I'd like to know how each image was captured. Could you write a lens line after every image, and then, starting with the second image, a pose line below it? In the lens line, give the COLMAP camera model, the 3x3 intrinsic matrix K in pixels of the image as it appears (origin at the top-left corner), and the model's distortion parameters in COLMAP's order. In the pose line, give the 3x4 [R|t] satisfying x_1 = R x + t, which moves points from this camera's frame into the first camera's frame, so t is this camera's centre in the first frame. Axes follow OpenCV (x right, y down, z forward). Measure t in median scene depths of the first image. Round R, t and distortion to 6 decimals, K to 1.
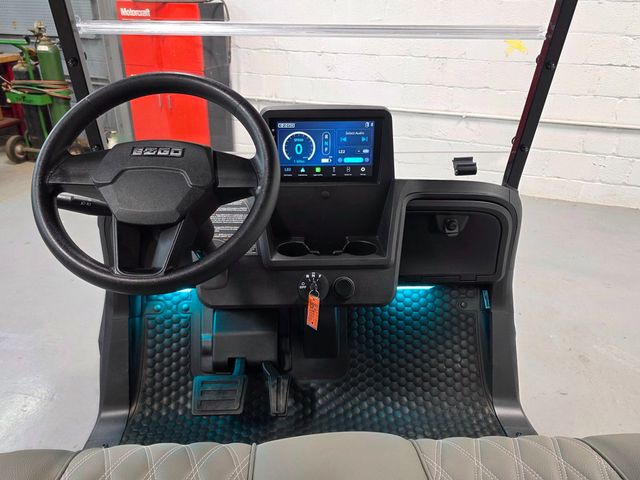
lens RADIAL K [[502.7, 0, 309.0], [0, 502.7, 239.7], [0, 0, 1]] dist [0.056755, -0.017212]
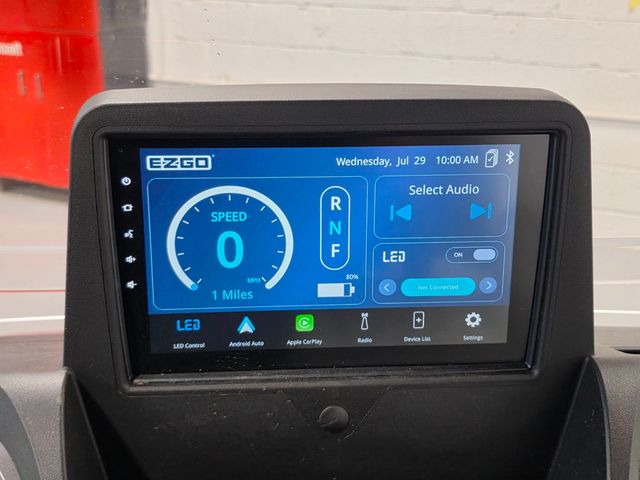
lens RADIAL K [[754.7, 0, 318.6], [0, 754.7, 235.9], [0, 0, 1]] dist [-0.020136, 0.000000]
pose [[0.999156, -0.007689, 0.040340, 0.009585], [0.010726, 0.997079, -0.075616, -0.156349], [-0.039641, 0.075984, 0.996321, 0.605843]]
